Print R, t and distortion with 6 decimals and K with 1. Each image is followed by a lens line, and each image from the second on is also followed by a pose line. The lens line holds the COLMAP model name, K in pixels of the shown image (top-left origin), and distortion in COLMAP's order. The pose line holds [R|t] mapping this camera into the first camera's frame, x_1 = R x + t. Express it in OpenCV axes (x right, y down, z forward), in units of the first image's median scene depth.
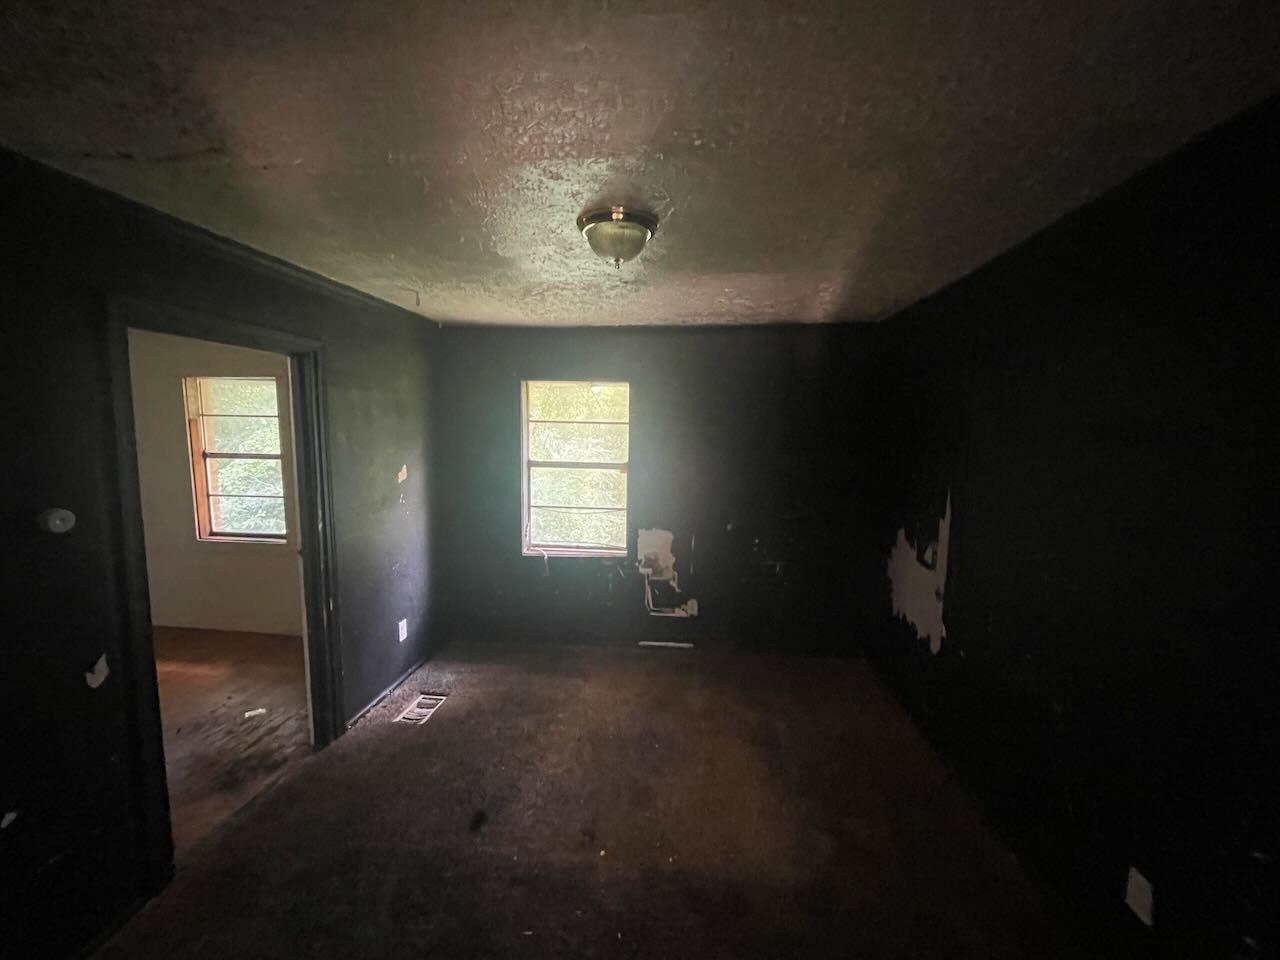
lens RADIAL K [[514.1, 0, 640.0], [0, 514.1, 480.0], [0, 0, 1]] dist [0.000583, 0.000010]
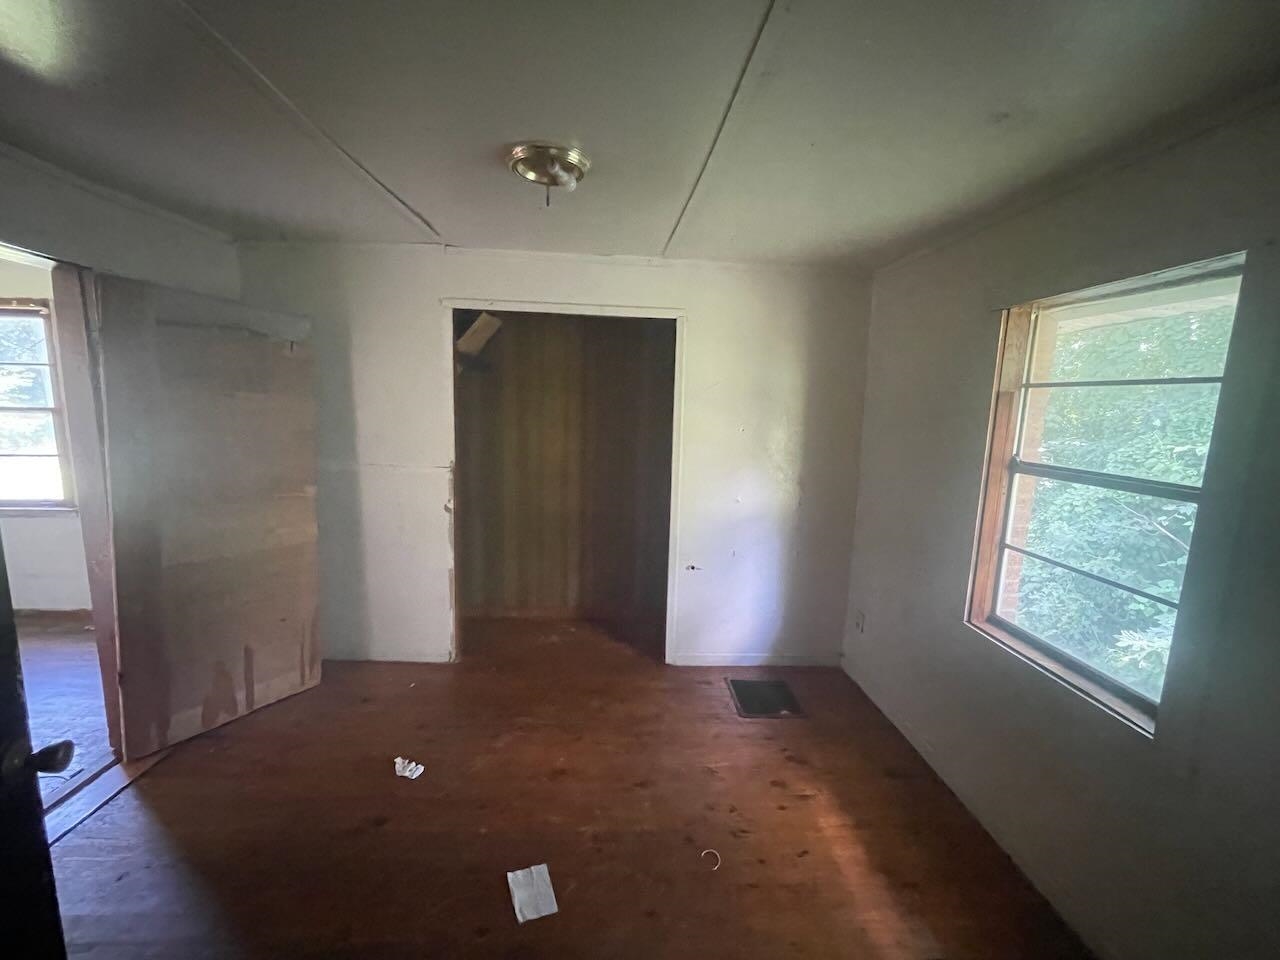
lens RADIAL K [[514.1, 0, 640.0], [0, 514.1, 480.0], [0, 0, 1]] dist [0.000583, 0.000010]
pose [[0.160749, 0.137130, -0.977423, -0.412240], [-0.144661, 0.982880, 0.114104, -0.039226], [0.976336, 0.123053, 0.177834, 0.556272]]
